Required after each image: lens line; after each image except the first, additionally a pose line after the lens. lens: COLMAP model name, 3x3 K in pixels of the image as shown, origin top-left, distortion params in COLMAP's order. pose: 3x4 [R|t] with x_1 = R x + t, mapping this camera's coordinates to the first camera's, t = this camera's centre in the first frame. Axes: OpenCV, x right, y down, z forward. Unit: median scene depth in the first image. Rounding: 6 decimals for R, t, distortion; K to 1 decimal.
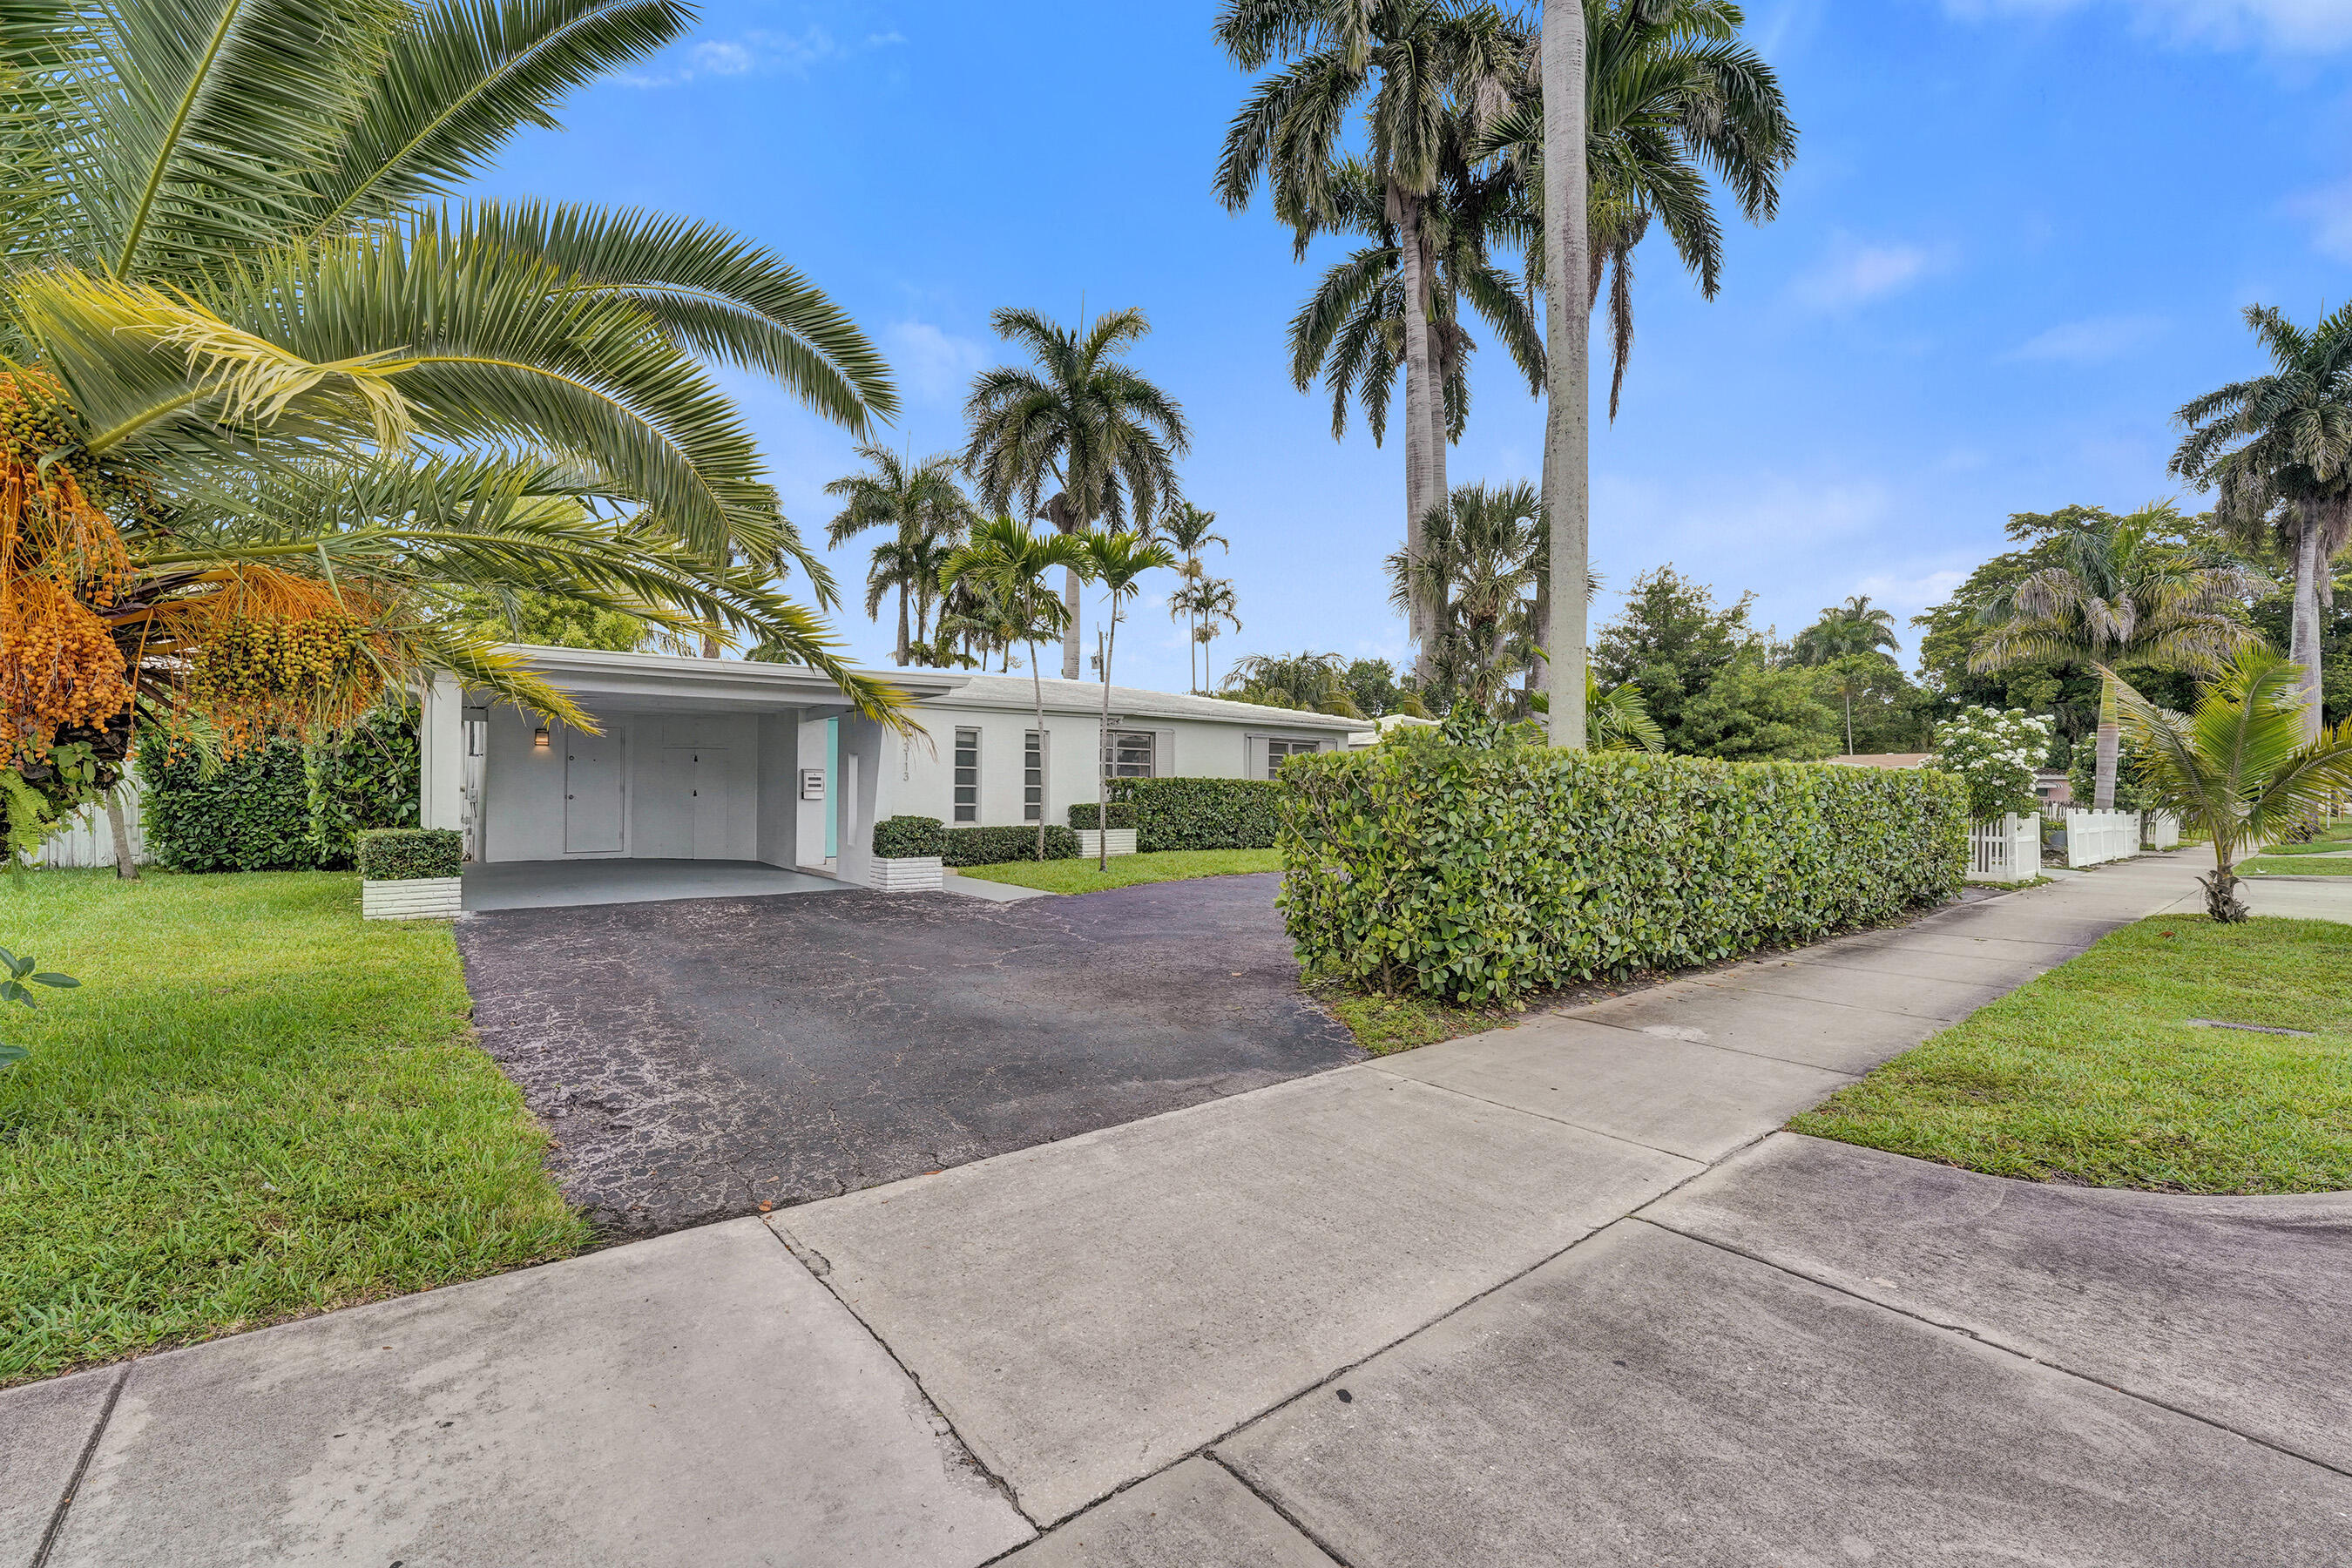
lens RADIAL K [[968.6, 0, 1174.6], [0, 968.6, 782.7], [0, 0, 1]] dist [-0.014328, 0.000306]
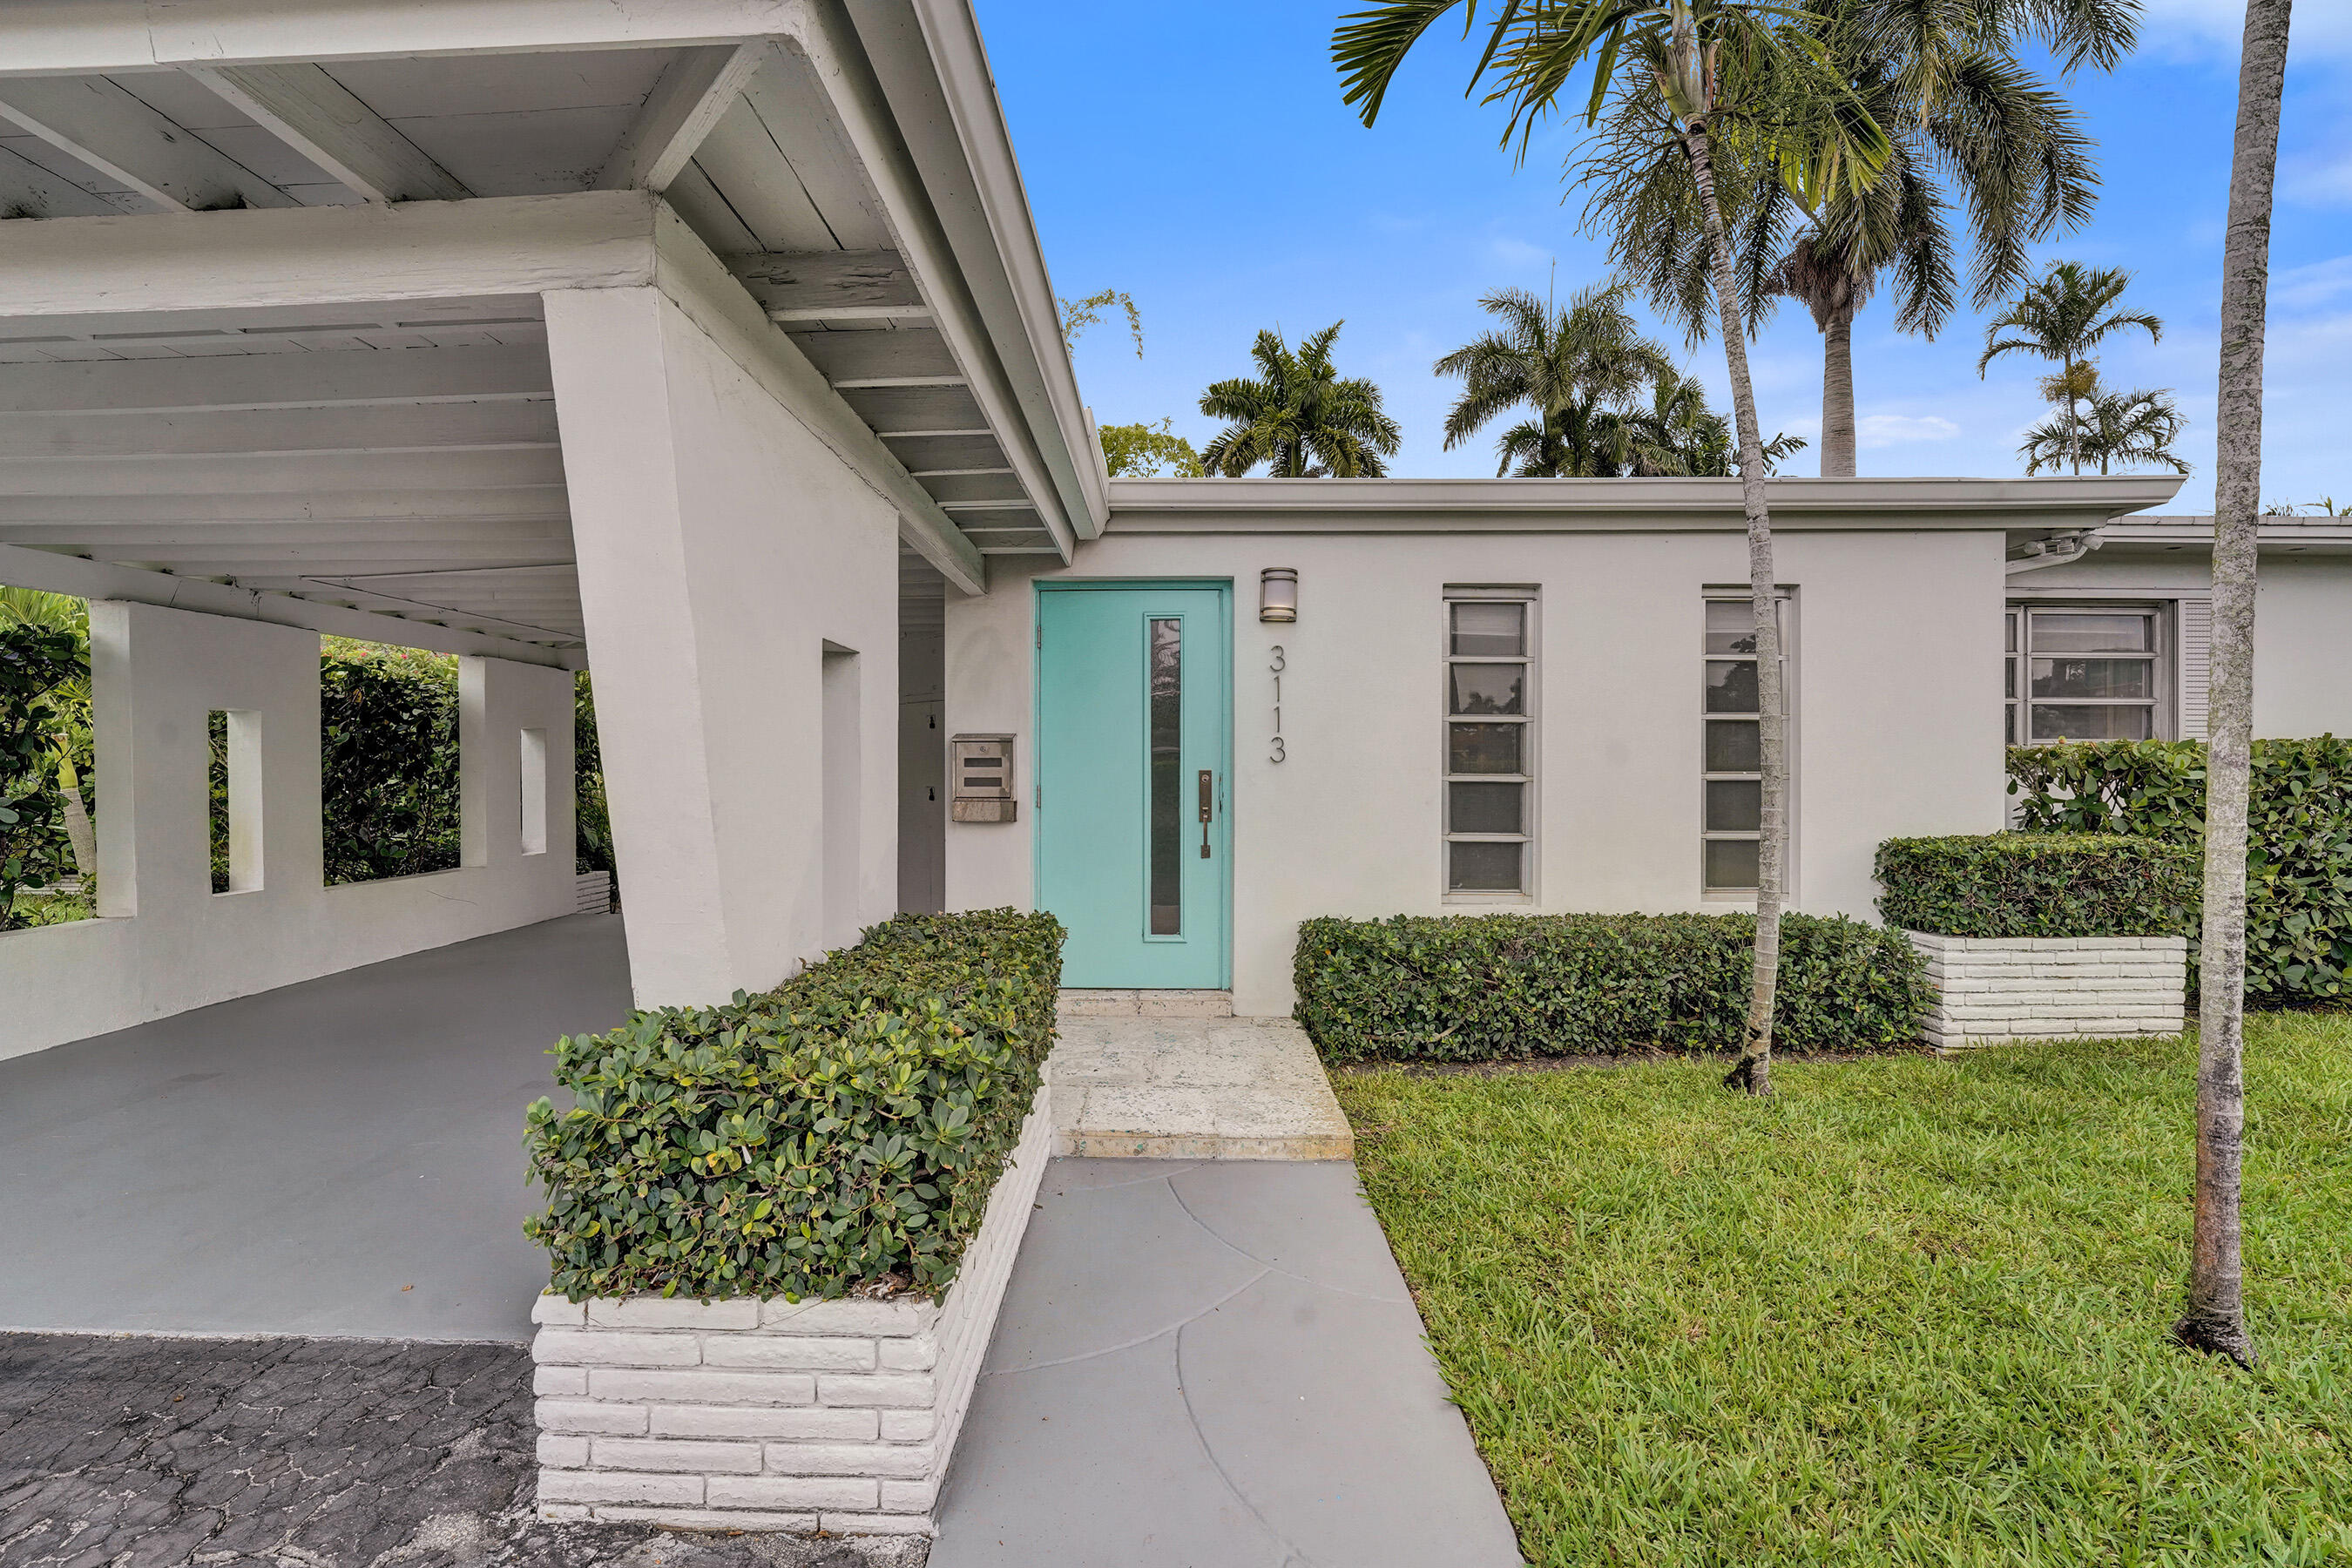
lens RADIAL K [[968.6, 0, 1201.2], [0, 968.6, 787.5], [0, 0, 1]] dist [-0.014328, 0.000306]
pose [[0.778427, -0.002432, -0.627731, -0.045879], [0.016919, 0.999710, 0.017108, -0.000326], [0.627508, -0.023938, 0.778242, 0.347484]]
